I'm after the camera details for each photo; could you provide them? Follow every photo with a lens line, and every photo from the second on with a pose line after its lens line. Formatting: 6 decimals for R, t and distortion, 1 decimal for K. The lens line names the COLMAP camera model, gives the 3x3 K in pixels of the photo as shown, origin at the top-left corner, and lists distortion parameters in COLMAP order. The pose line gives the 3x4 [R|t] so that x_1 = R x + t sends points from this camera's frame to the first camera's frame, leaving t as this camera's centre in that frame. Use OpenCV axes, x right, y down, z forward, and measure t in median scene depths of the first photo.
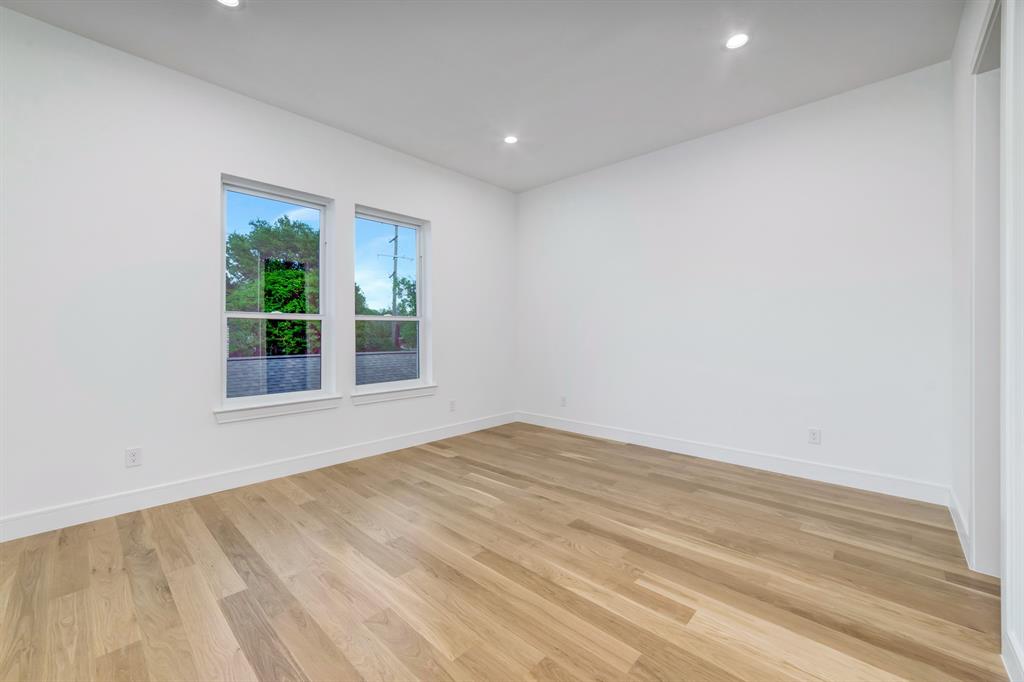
lens RADIAL K [[413.1, 0, 506.2], [0, 413.1, 336.3], [0, 0, 1]] dist [0.001623, -0.012785]
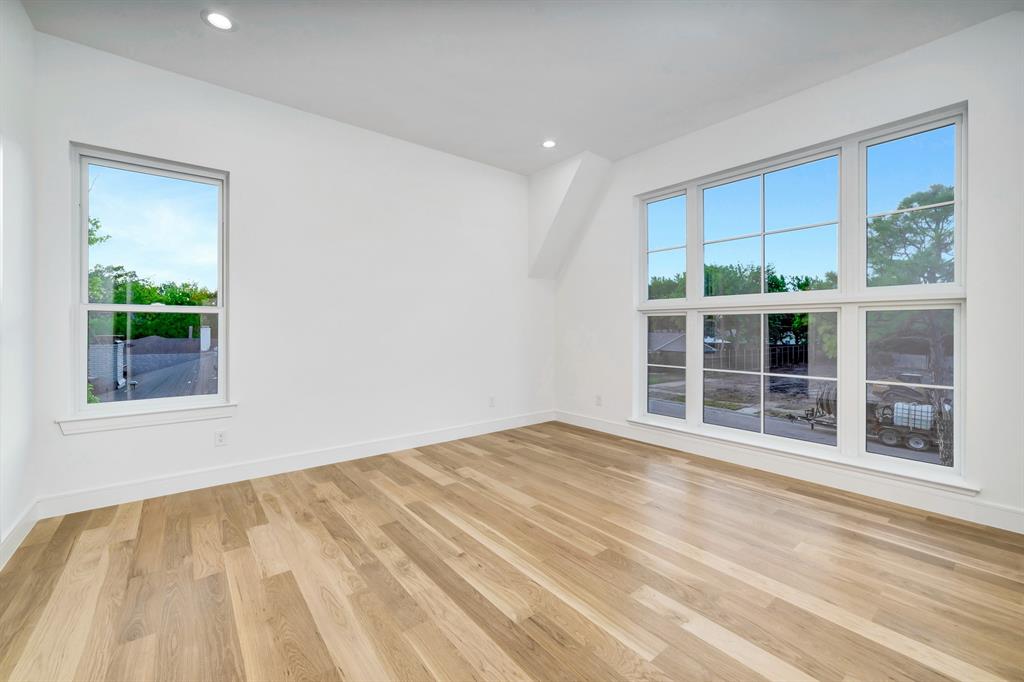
lens RADIAL K [[404.6, 0, 495.8], [0, 404.6, 329.6], [0, 0, 1]] dist [-0.000209, -0.011698]
pose [[0.989147, 0.004871, -0.146846, 0.245001], [-0.005962, 0.999958, -0.006987, -0.003454], [0.146806, 0.007787, 0.989135, 0.253731]]
